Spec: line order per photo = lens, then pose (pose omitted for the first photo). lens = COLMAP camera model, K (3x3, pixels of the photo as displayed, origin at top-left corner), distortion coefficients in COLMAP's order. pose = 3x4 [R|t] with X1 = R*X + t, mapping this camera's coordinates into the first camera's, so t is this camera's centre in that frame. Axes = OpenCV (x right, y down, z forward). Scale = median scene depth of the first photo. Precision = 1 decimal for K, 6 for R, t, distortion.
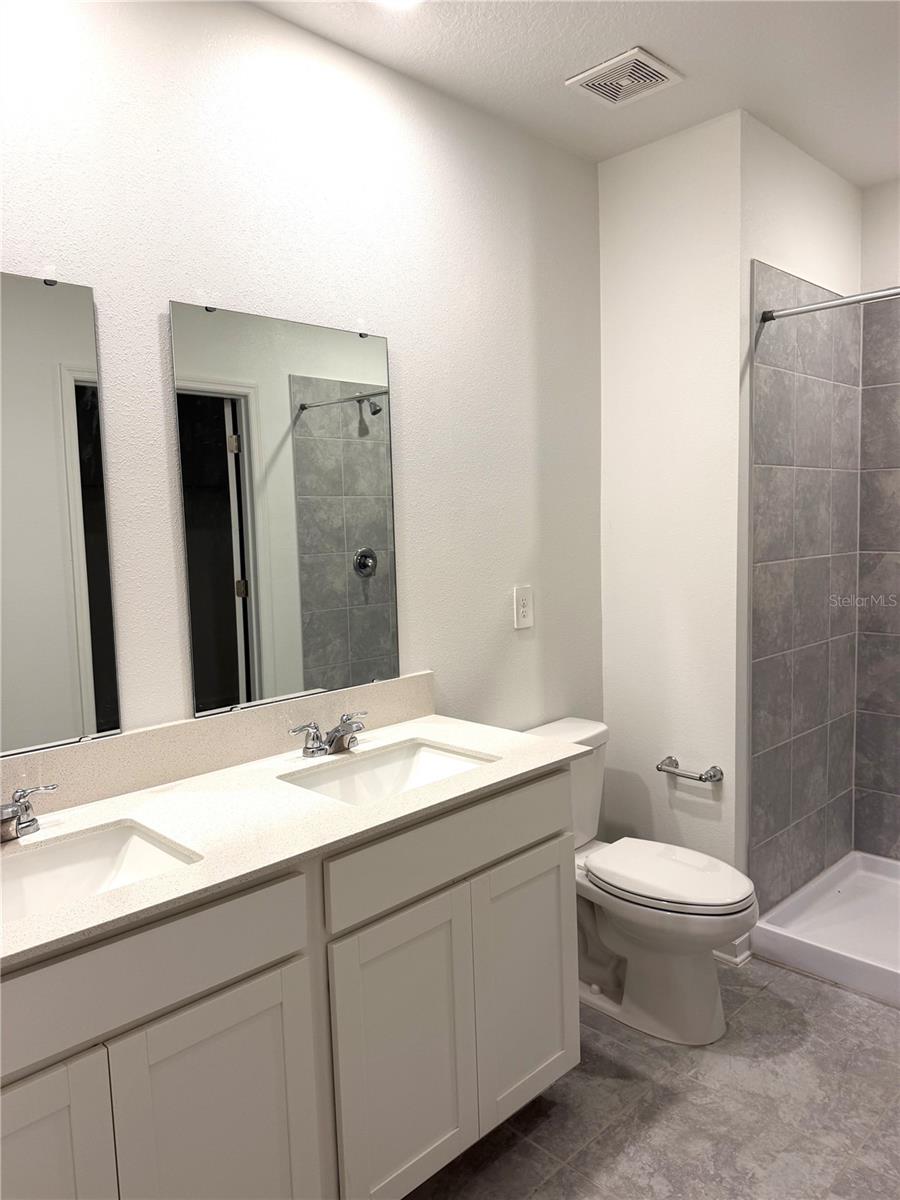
lens RADIAL K [[848.4, 0, 450.7], [0, 848.4, 597.3], [0, 0, 1]] dist [0.006110, -0.013165]
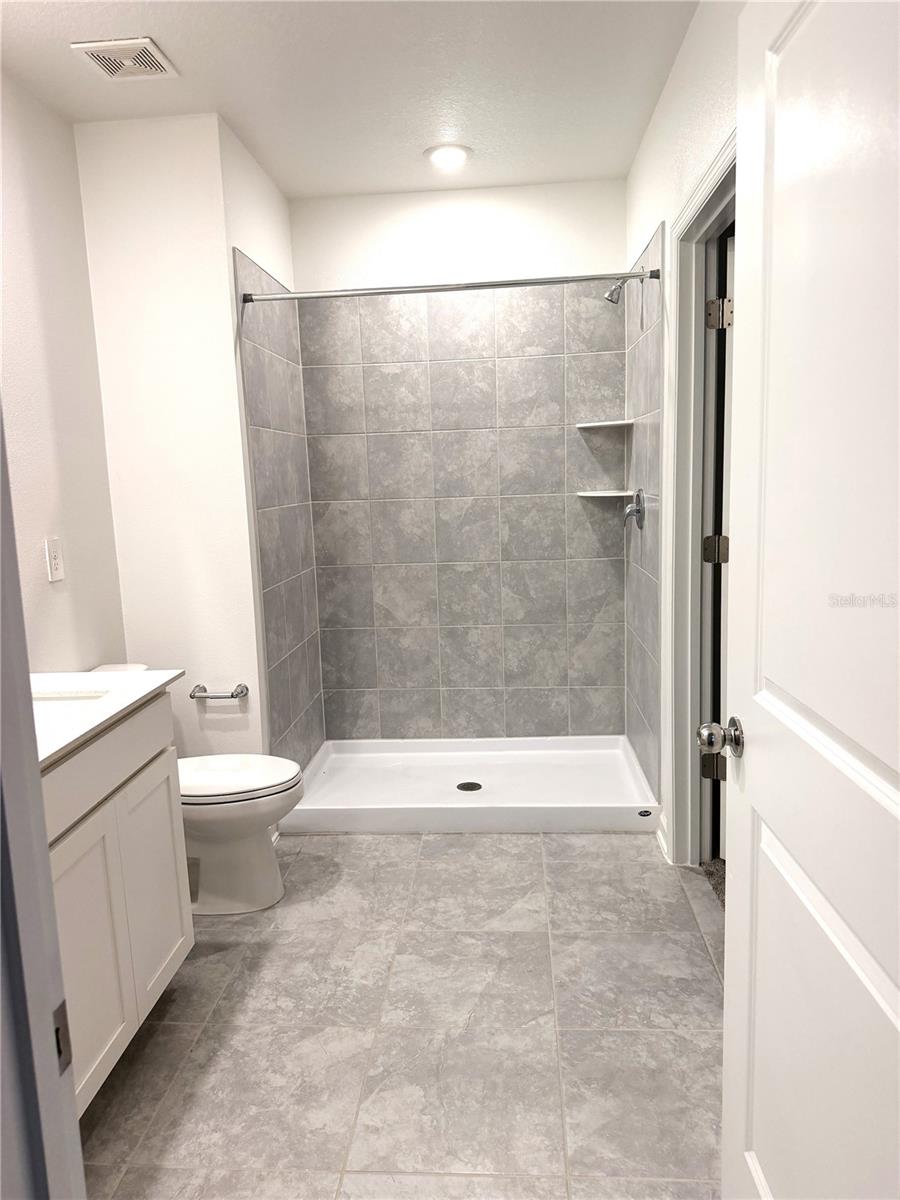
lens RADIAL K [[848.4, 0, 440.9], [0, 848.4, 597.1], [0, 0, 1]] dist [0.006110, -0.013165]
pose [[0.748856, -0.094472, 0.655964, -0.238654], [0.069903, 0.995526, 0.063575, 0.023750], [-0.659036, -0.001755, 0.752110, -0.063259]]
